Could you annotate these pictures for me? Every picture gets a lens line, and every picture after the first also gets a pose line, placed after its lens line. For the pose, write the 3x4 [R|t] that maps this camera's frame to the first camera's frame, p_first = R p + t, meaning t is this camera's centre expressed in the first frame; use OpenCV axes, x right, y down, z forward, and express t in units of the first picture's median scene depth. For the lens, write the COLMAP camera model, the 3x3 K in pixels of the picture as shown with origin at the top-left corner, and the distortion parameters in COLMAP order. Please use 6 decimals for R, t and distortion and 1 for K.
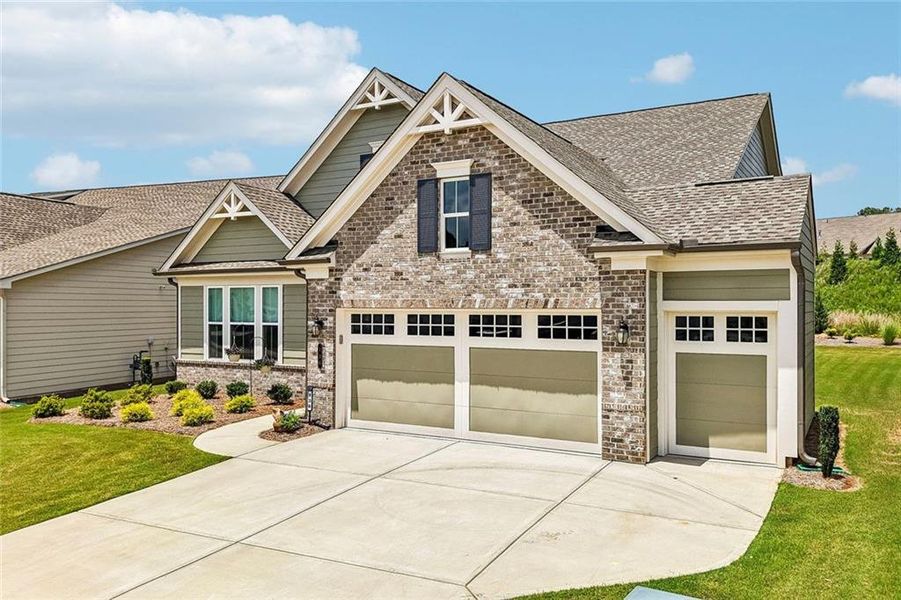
lens RADIAL K [[739.7, 0, 439.2], [0, 739.7, 300.8], [0, 0, 1]] dist [0.067676, -0.130292]
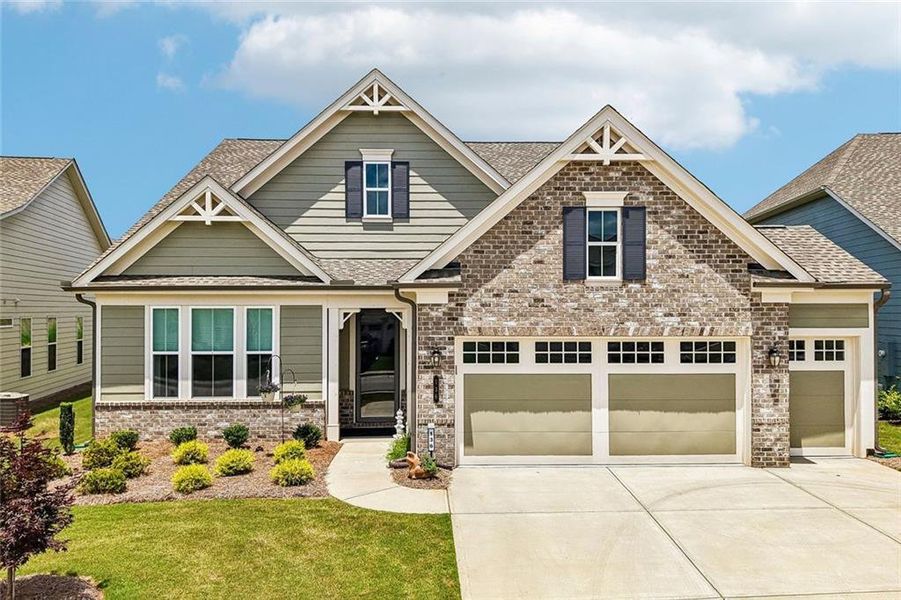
lens RADIAL K [[739.7, 0, 454.1], [0, 739.7, 303.7], [0, 0, 1]] dist [0.067676, -0.130292]
pose [[0.839337, 0.004934, 0.543589, -0.732059], [-0.002811, 0.999985, -0.004737, -0.029849], [-0.543604, 0.002448, 0.839338, 0.264371]]
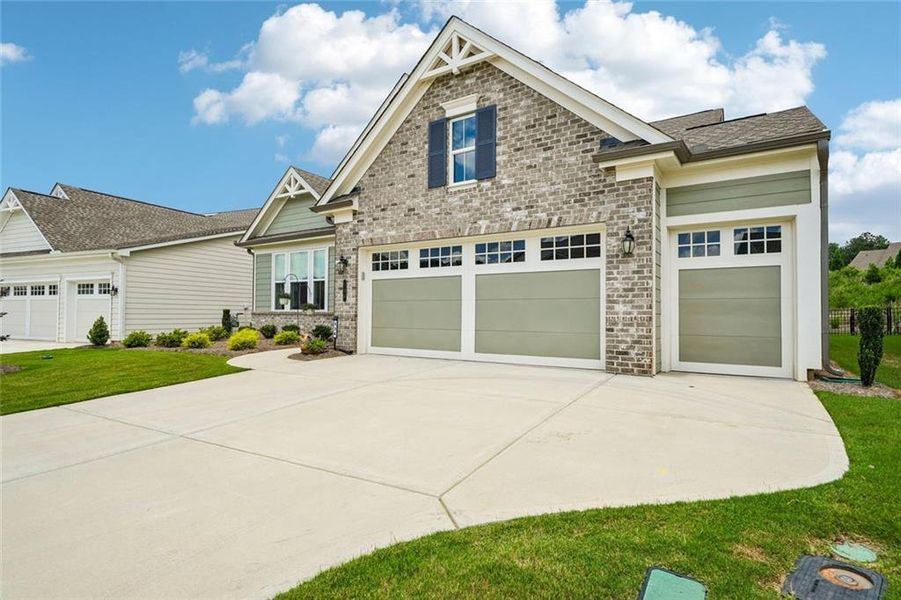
lens RADIAL K [[477.5, 0, 441.4], [0, 477.5, 302.4], [0, 0, 1]] dist [-0.003617, 0.008441]
pose [[0.998167, 0.006398, -0.060176, 0.035196], [-0.007628, 0.999766, -0.020227, 0.123327], [0.060033, 0.020649, 0.997983, 0.324126]]
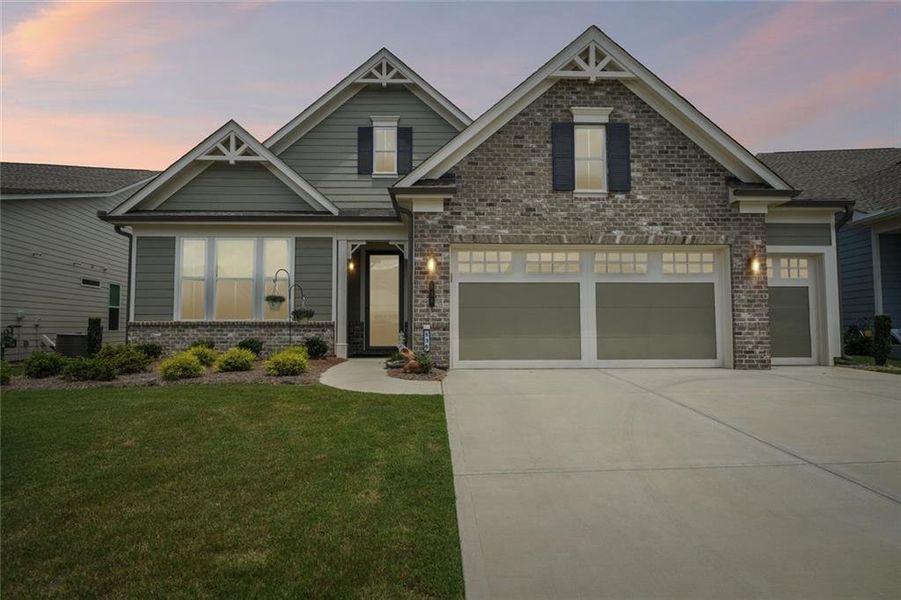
lens RADIAL K [[477.5, 0, 452.7], [0, 477.5, 304.7], [0, 0, 1]] dist [-0.003617, 0.008441]
pose [[0.840976, 0.029289, 0.540279, -0.536719], [-0.002178, 0.998709, -0.050751, 0.137920], [-0.541068, 0.041504, 0.839954, 0.551956]]
